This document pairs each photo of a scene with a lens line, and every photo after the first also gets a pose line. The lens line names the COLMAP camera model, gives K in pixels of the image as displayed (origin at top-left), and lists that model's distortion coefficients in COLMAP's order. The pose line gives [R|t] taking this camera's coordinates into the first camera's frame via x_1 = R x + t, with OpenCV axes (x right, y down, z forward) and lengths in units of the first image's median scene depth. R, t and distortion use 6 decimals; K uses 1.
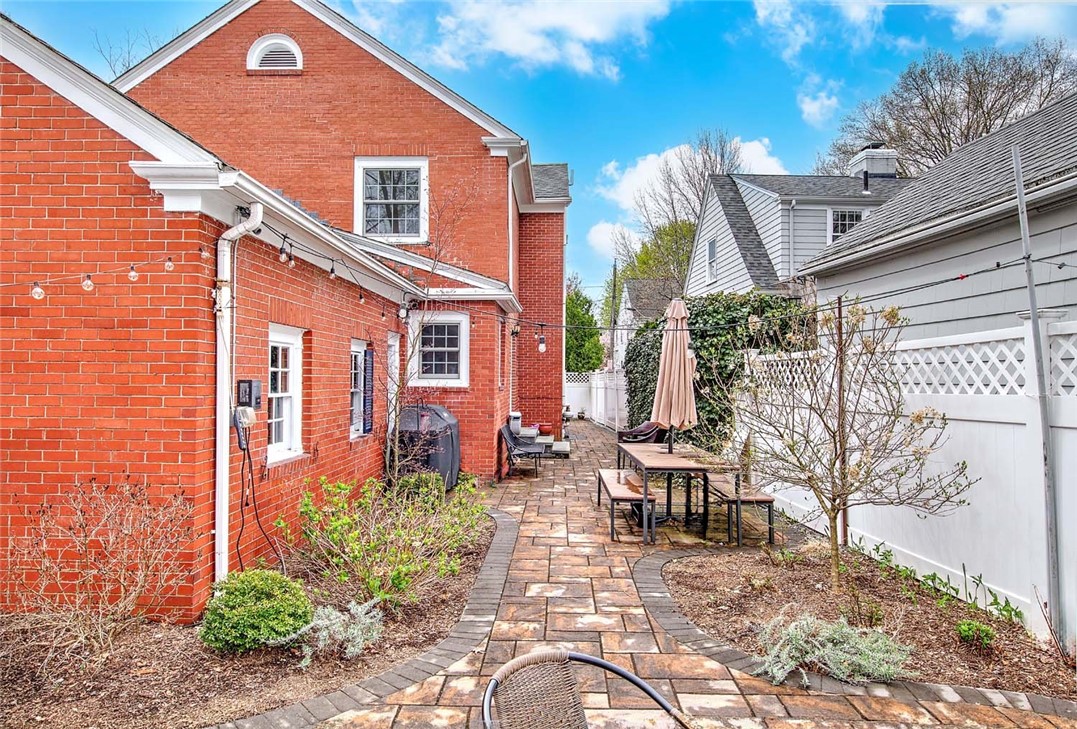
lens RADIAL K [[682.0, 0, 539.6], [0, 682.0, 367.7], [0, 0, 1]] dist [-0.001950, -0.001041]
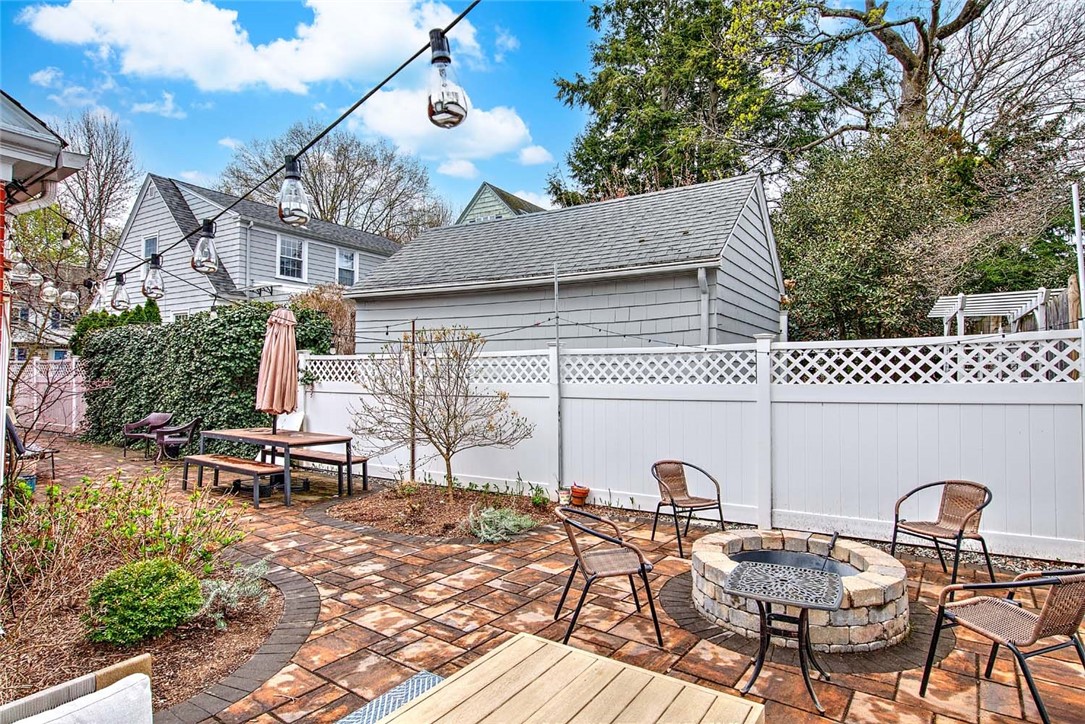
lens RADIAL K [[595.2, 0, 542.5], [0, 595.2, 362.8], [0, 0, 1]] dist [-0.000656, -0.000139]
pose [[0.559763, 0.021421, 0.828376, -0.709782], [-0.020505, 0.999718, -0.011996, 0.001808], [-0.828399, -0.010271, 0.560044, 0.015286]]
